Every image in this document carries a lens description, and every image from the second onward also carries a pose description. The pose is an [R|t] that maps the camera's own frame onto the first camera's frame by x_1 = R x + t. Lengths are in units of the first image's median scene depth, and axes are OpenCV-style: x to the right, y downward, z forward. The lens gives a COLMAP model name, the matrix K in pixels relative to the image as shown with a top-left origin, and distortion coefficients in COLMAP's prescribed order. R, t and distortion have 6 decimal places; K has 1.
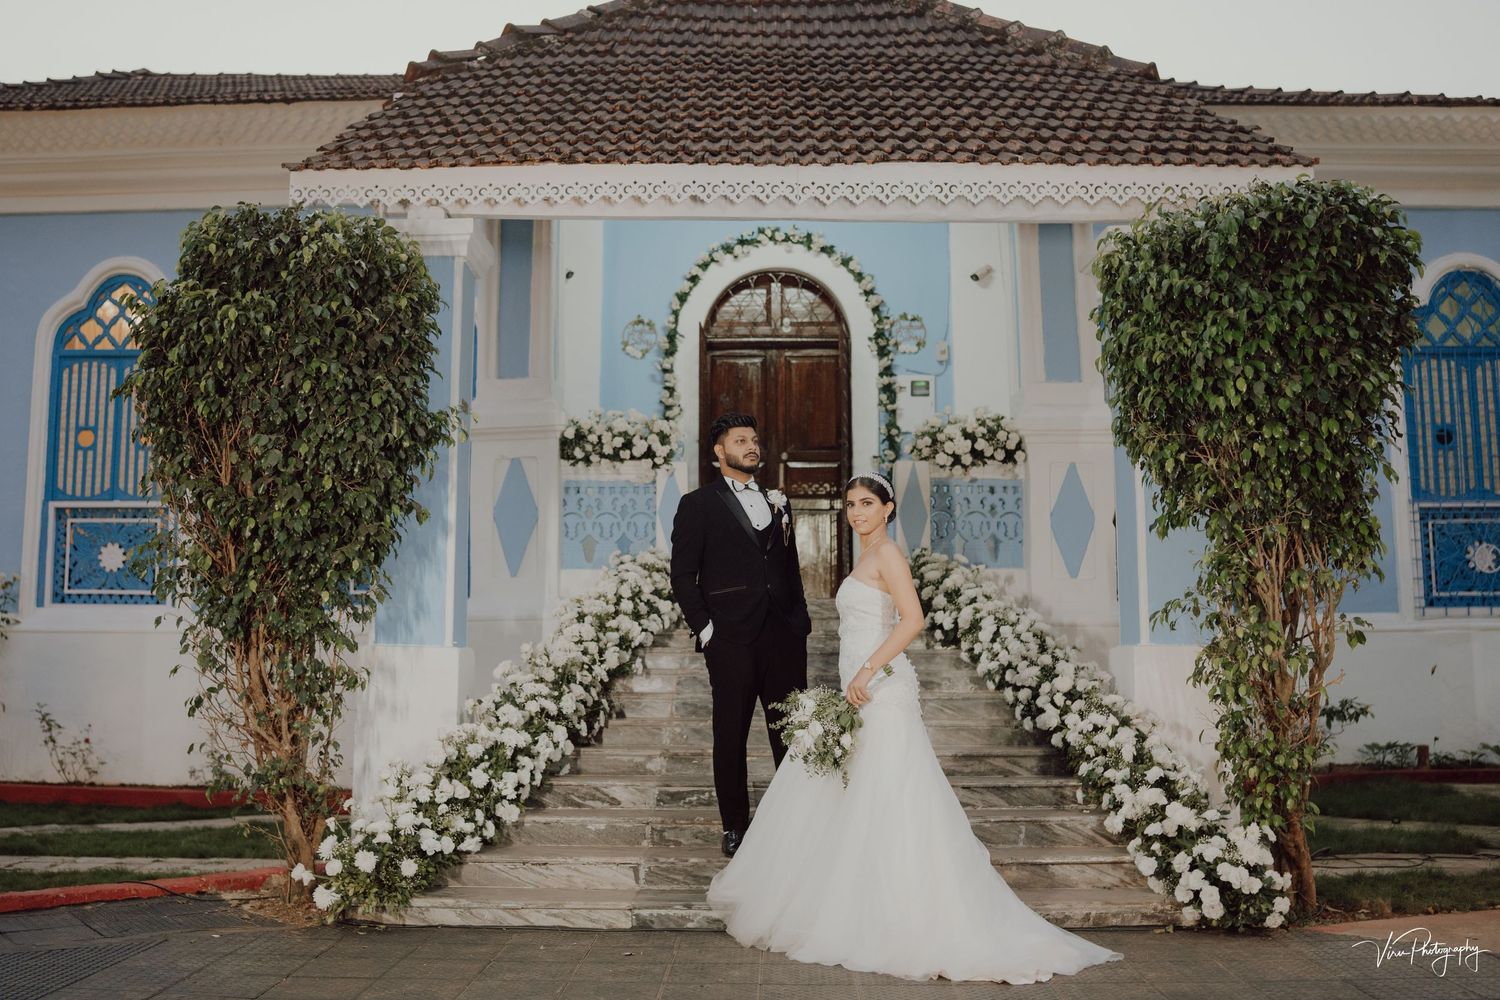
lens RADIAL K [[1572.0, 0, 702.2], [0, 1572.0, 454.4], [0, 0, 1]] dist [-0.191425, 0.222555]
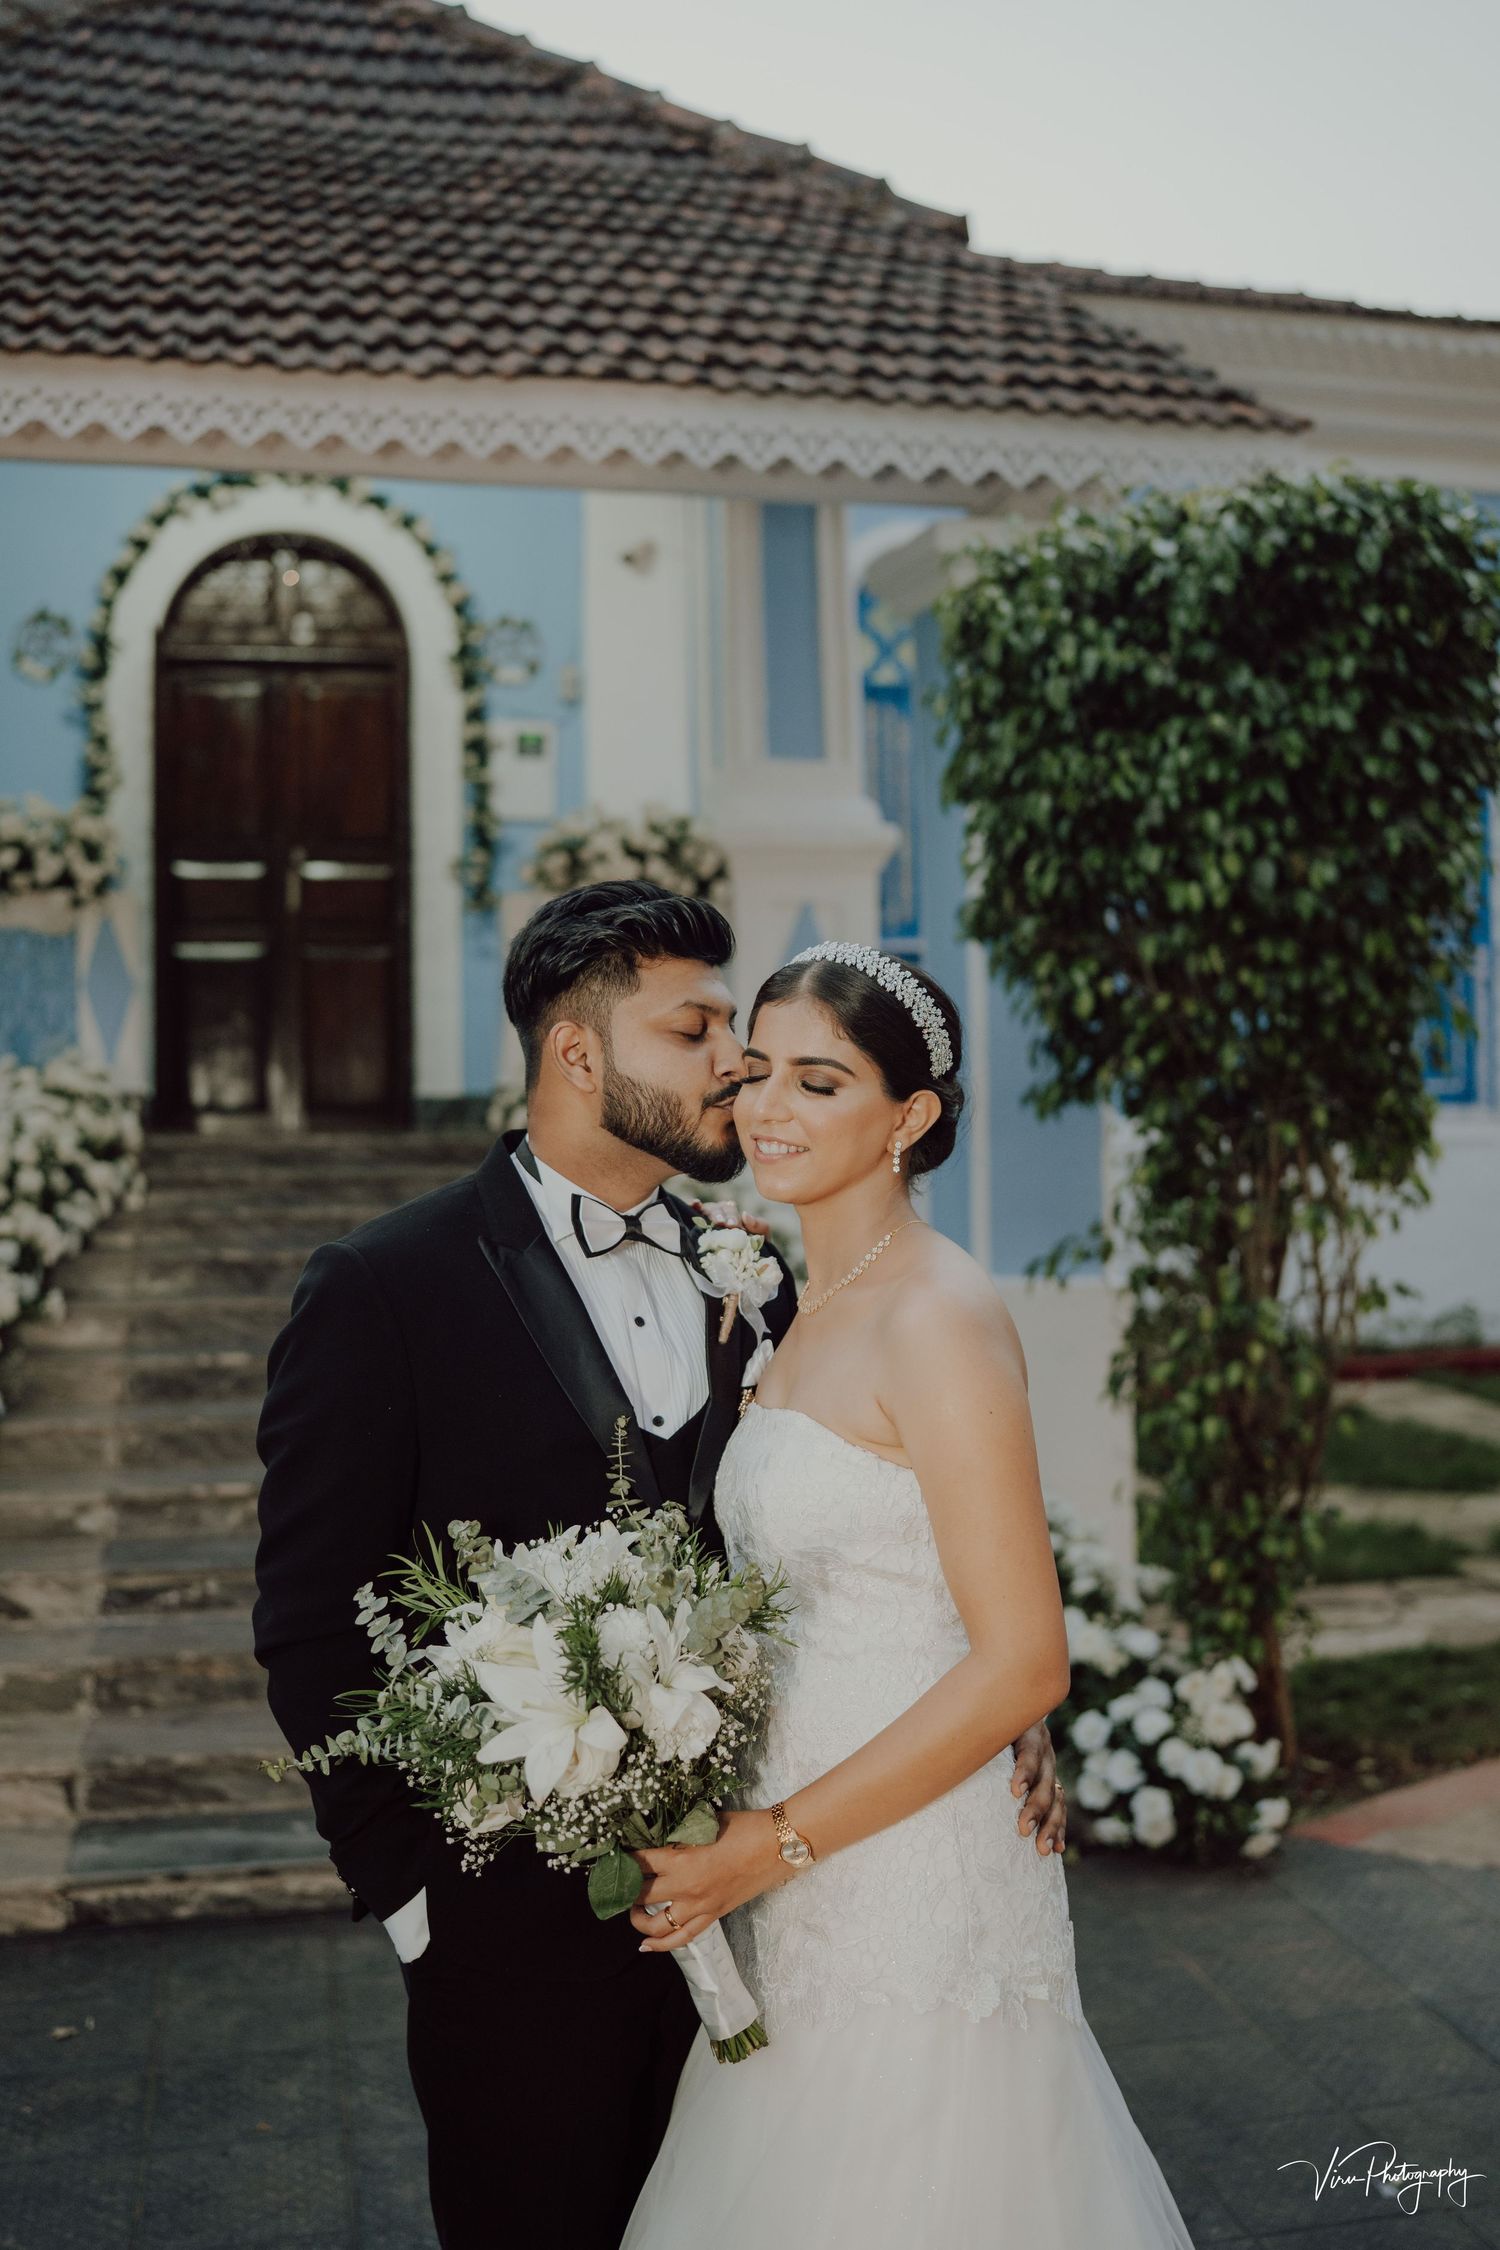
lens RADIAL K [[2256.1, 0, 746.2], [0, 2256.1, 1105.0], [0, 0, 1]] dist [-0.184431, 0.242299]
pose [[0.964644, -0.014892, 0.263134, -0.009430], [-0.025786, 0.988280, 0.150461, -0.046398], [-0.262290, -0.151927, 0.952954, 0.185833]]
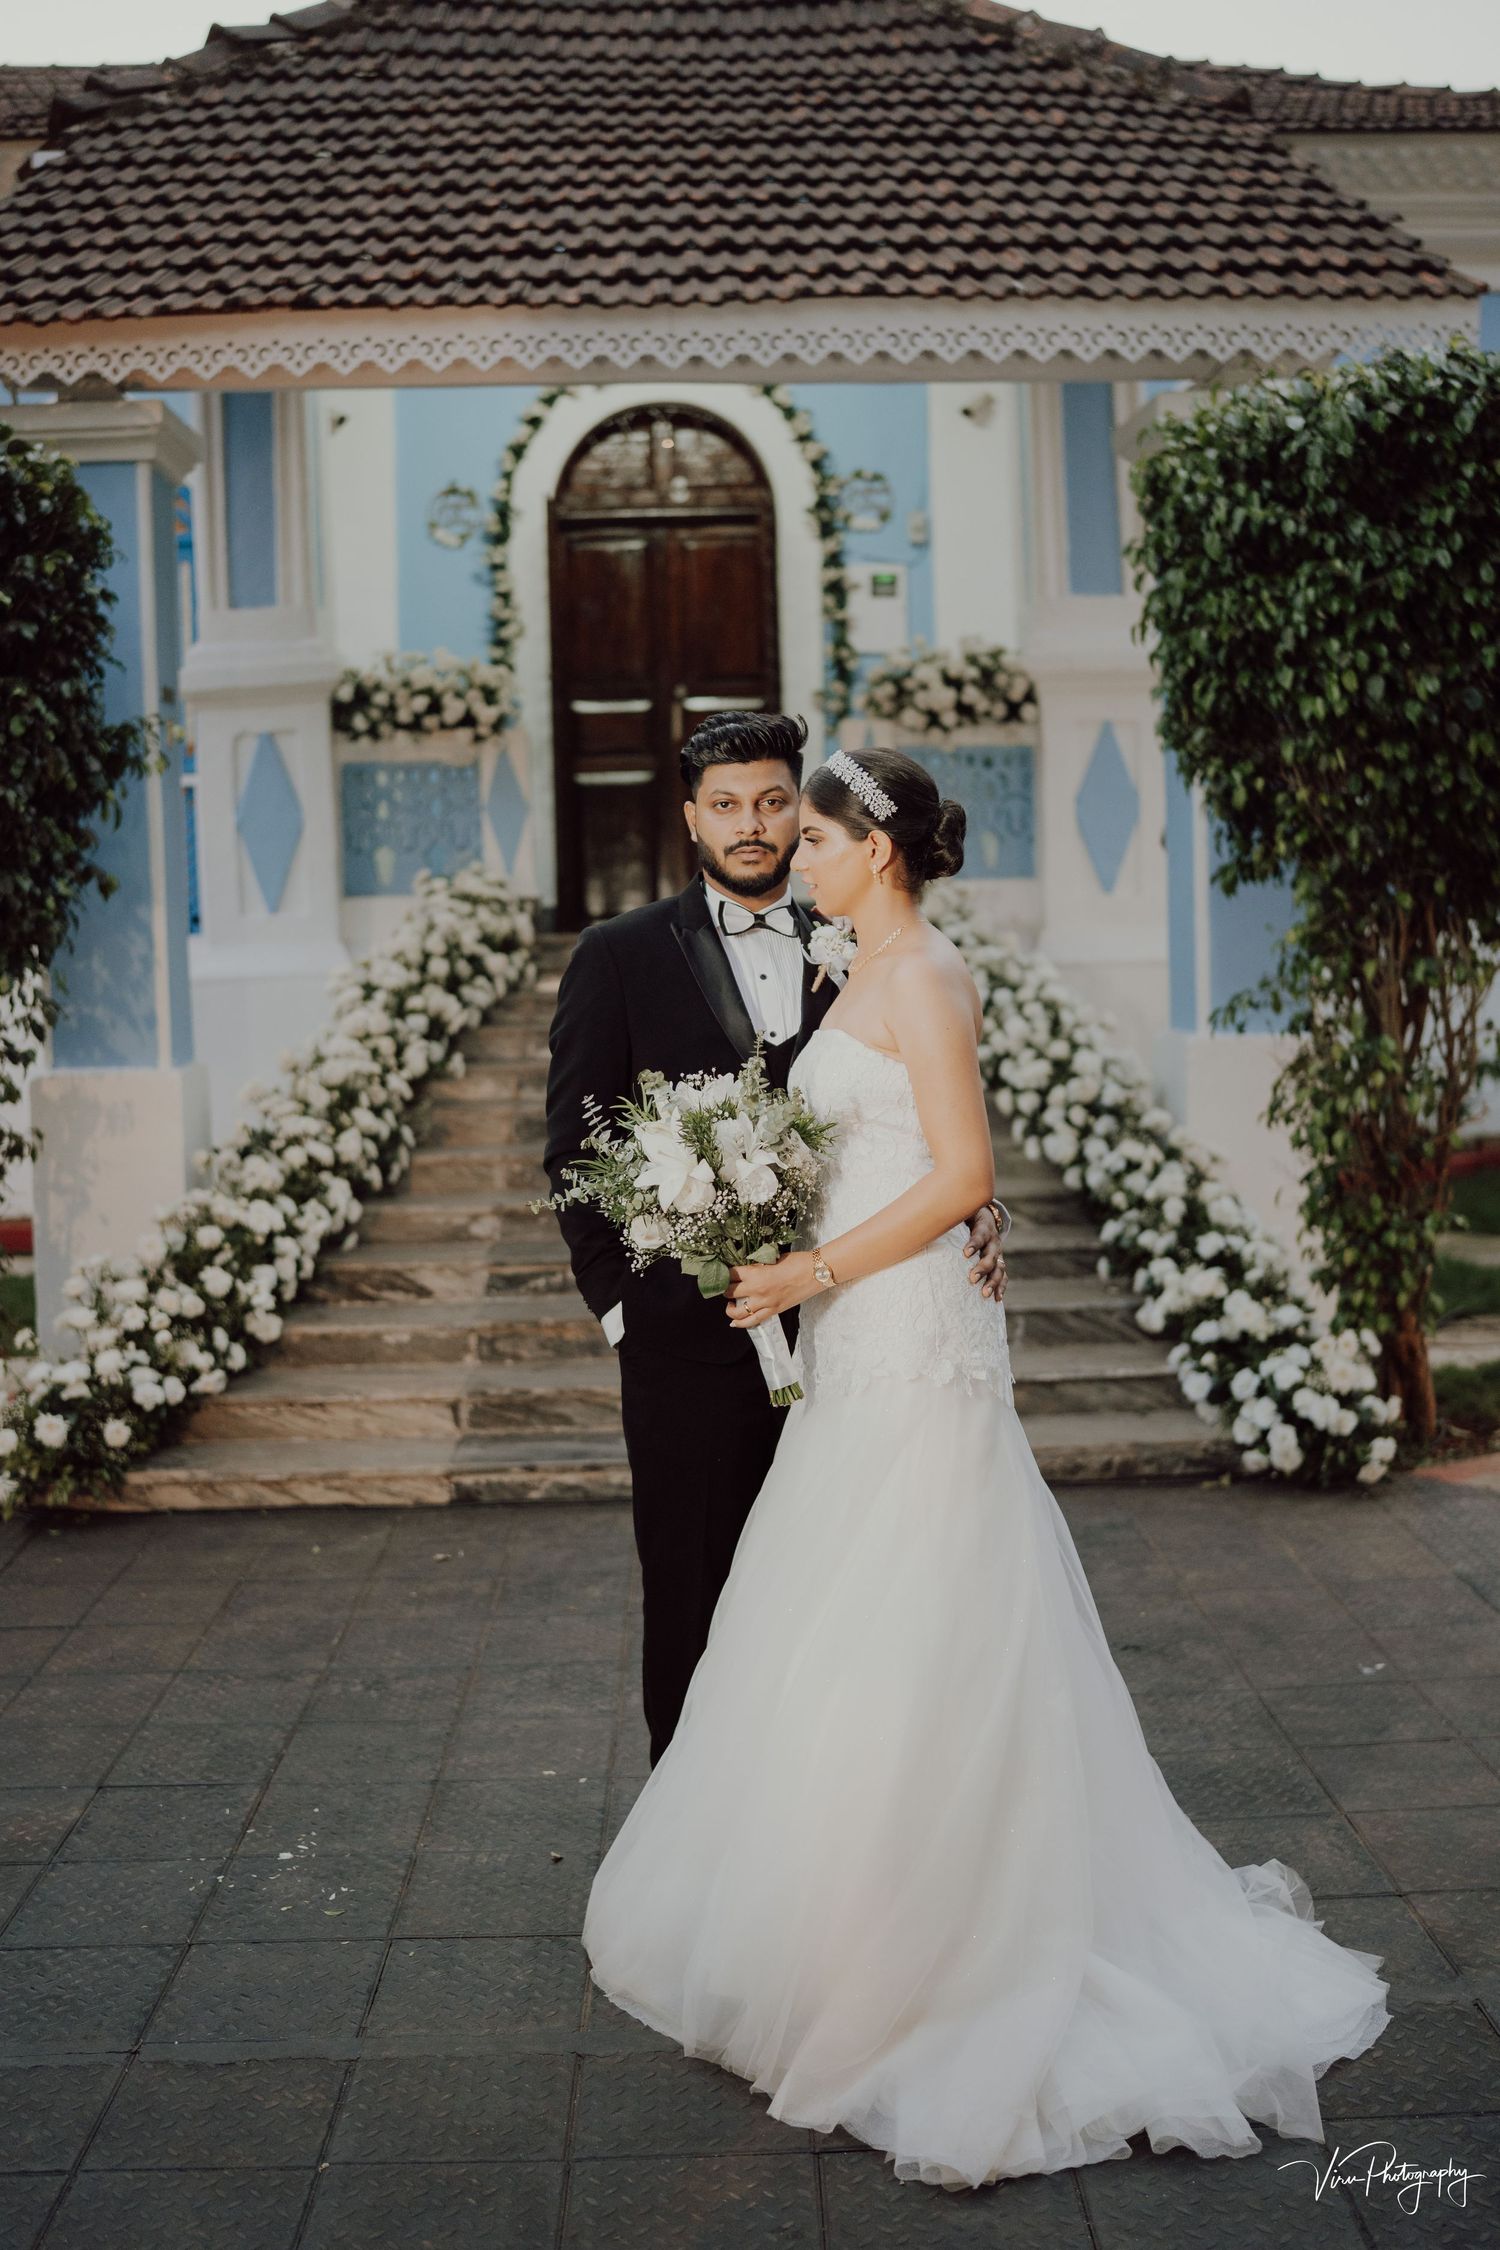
lens RADIAL K [[2290.8, 0, 753.2], [0, 2290.8, 1120.4], [0, 0, 1]] dist [-0.191377, 0.229096]
pose [[0.997322, -0.035724, 0.063821, 0.018993], [0.020050, 0.972711, 0.231154, -0.055647], [-0.070338, -0.229255, 0.970822, 0.030987]]
